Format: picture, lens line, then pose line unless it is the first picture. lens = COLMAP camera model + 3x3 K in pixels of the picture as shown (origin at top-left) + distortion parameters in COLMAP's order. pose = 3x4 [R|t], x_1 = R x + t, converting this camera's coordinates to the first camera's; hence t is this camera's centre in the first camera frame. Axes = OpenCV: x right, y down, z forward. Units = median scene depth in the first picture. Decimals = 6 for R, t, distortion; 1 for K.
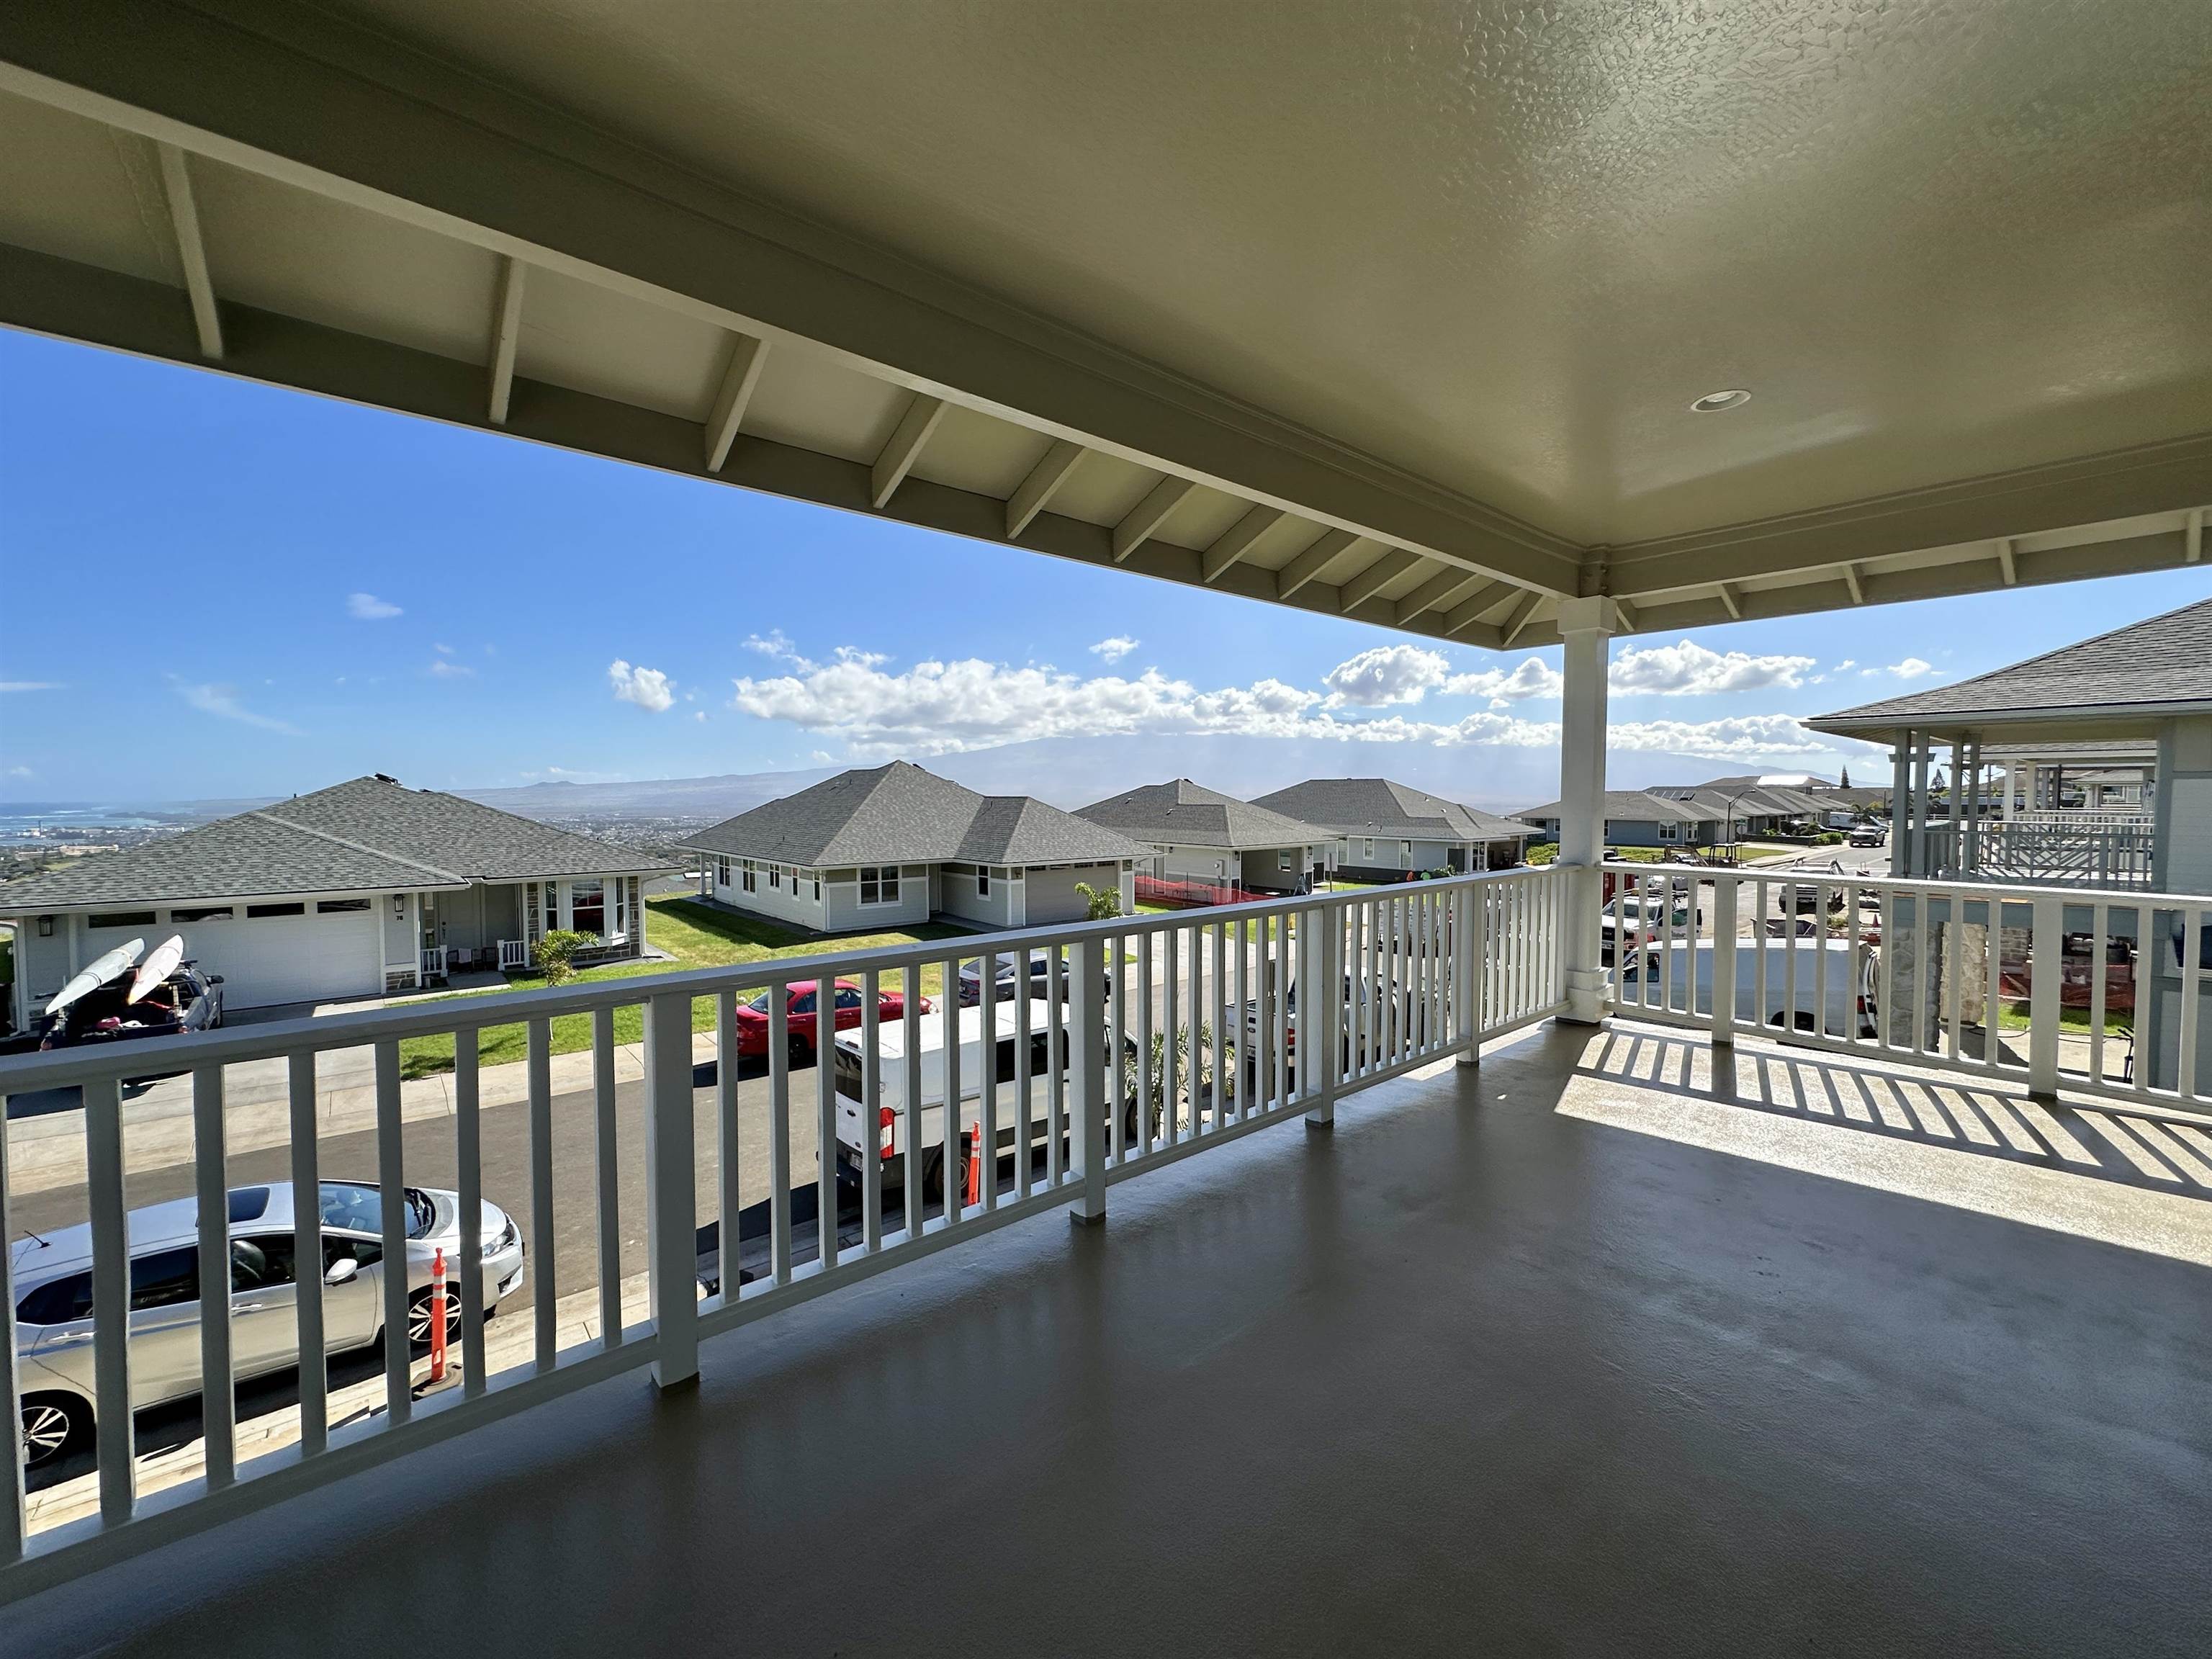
lens RADIAL K [[888.7, 0, 1104.3], [0, 888.7, 830.7], [0, 0, 1]] dist [0.001801, -0.000051]
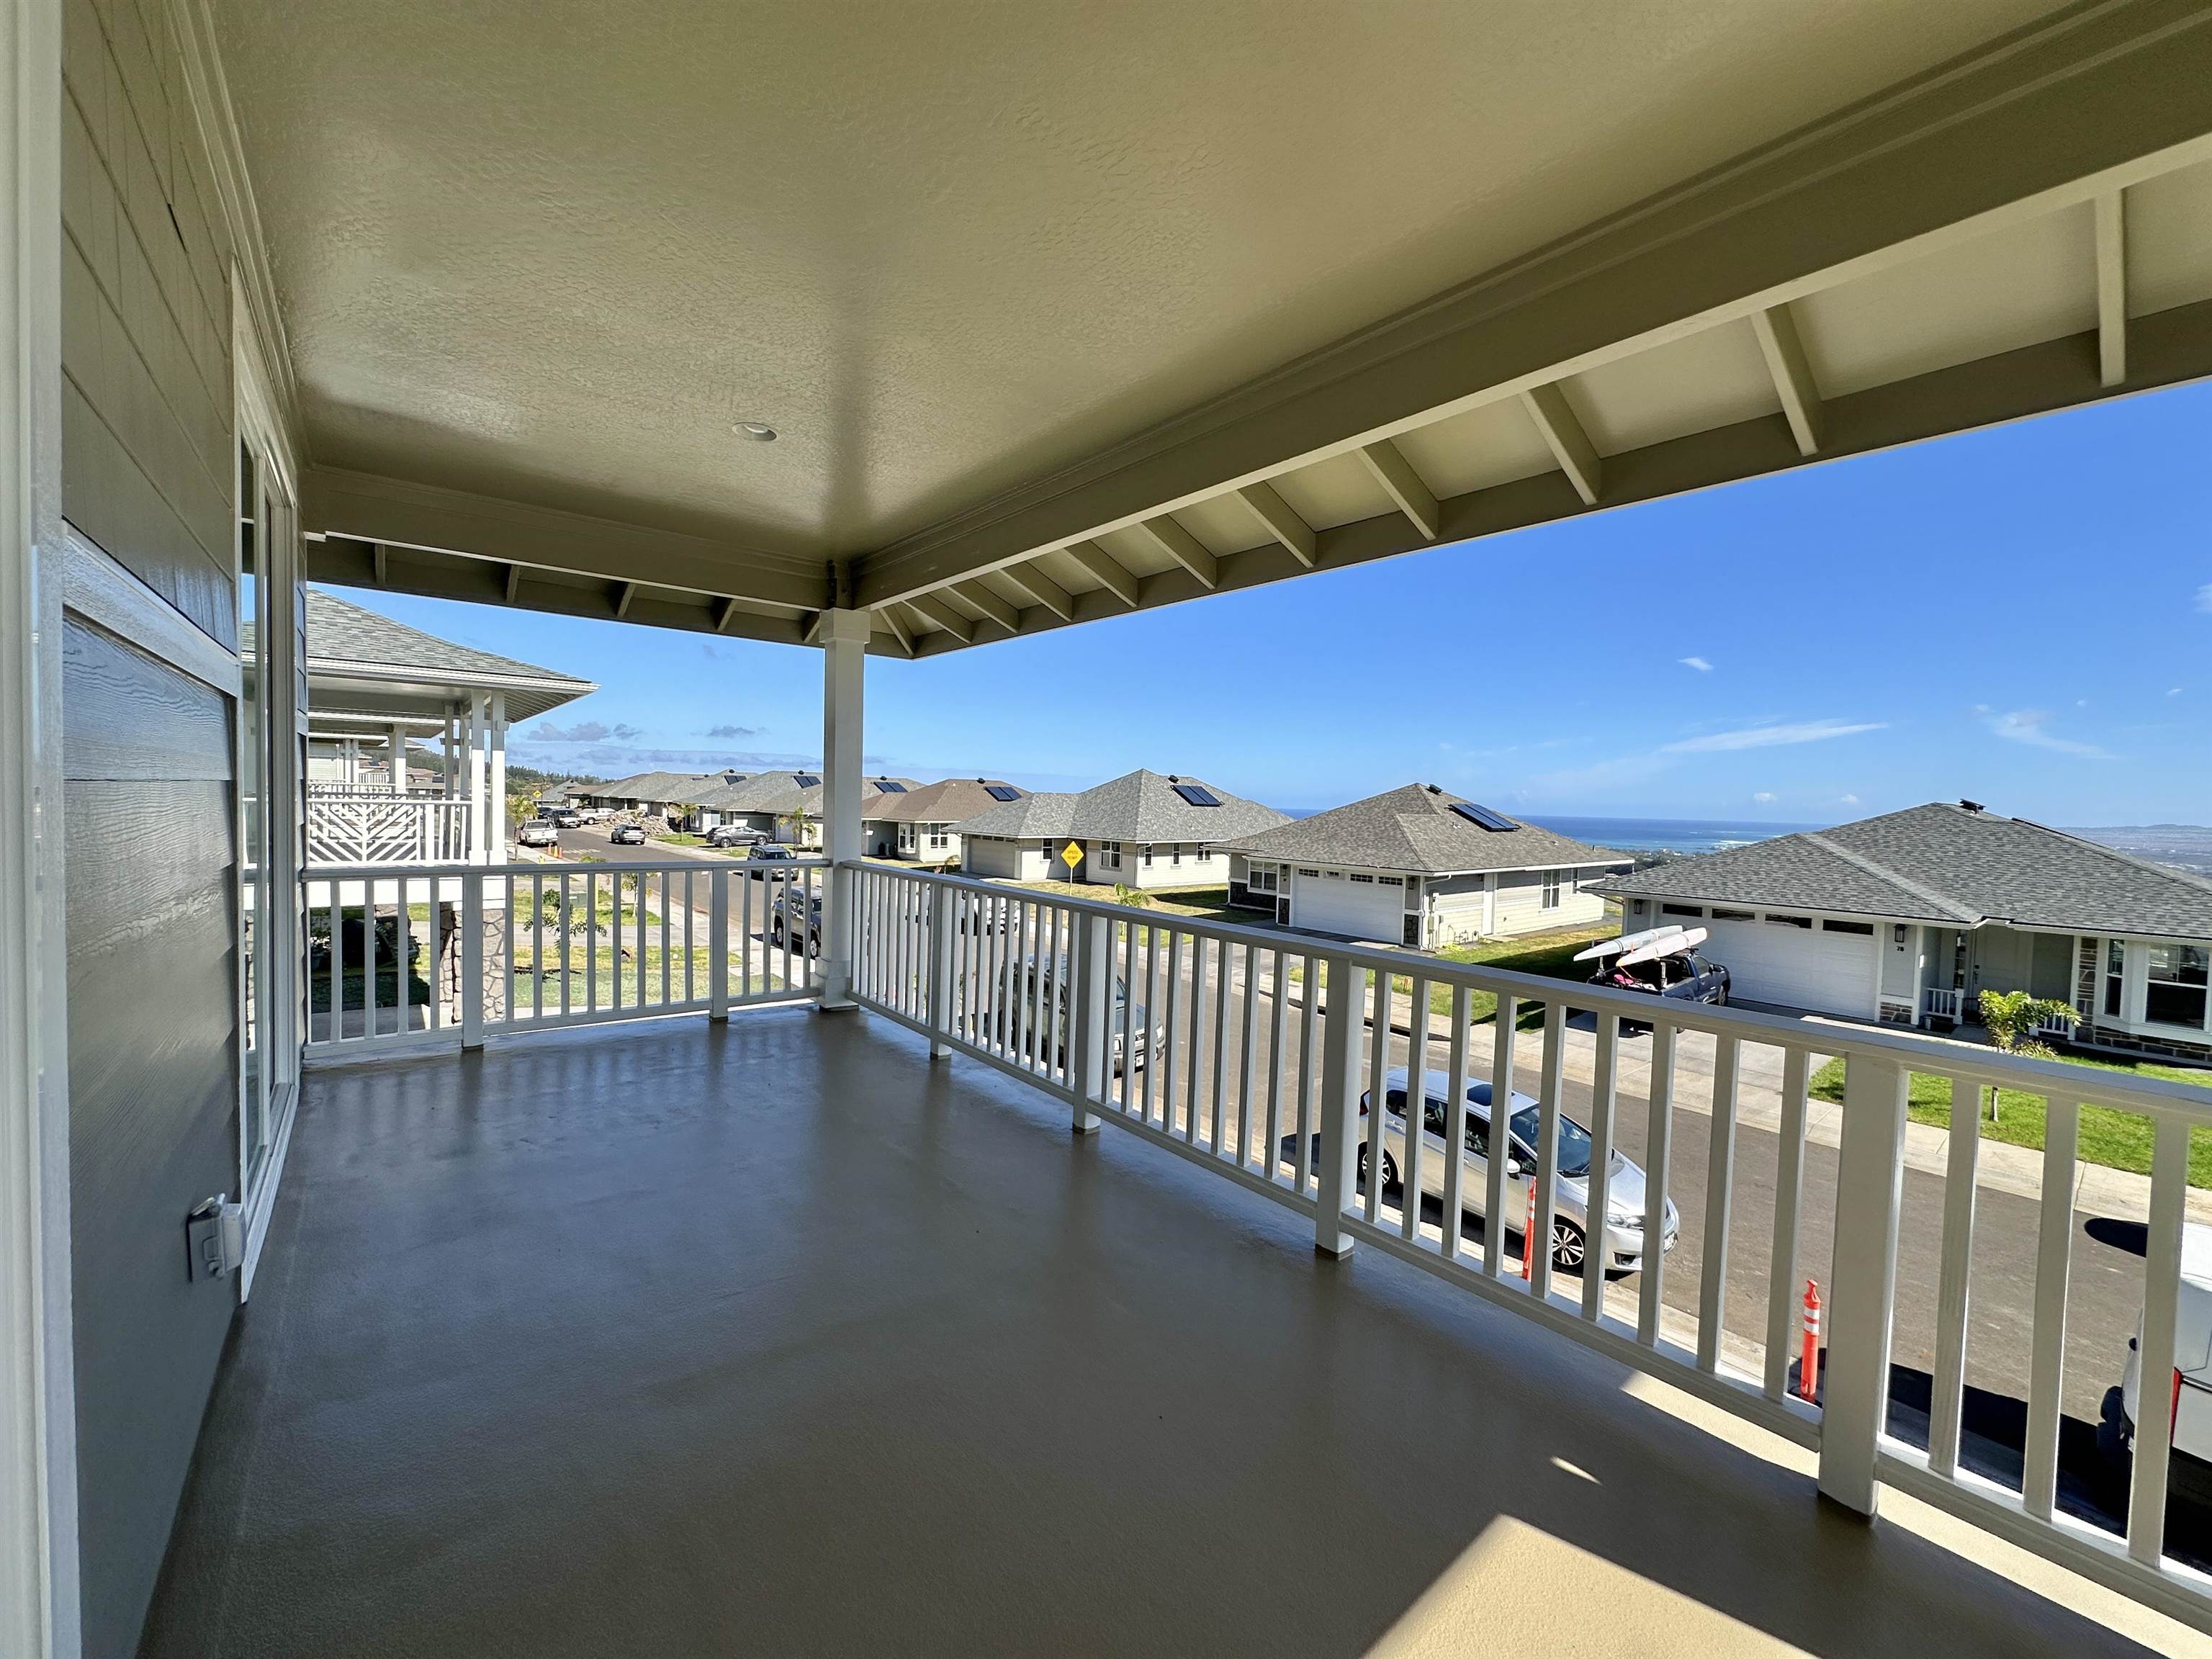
lens RADIAL K [[888.7, 0, 1106.4], [0, 888.7, 829.9], [0, 0, 1]] dist [0.001801, -0.000051]
pose [[-0.006079, 0.037193, -0.999290, 0.173275], [-0.069682, 0.996863, 0.037526, -0.006497], [0.997551, 0.069861, -0.003469, 0.138618]]
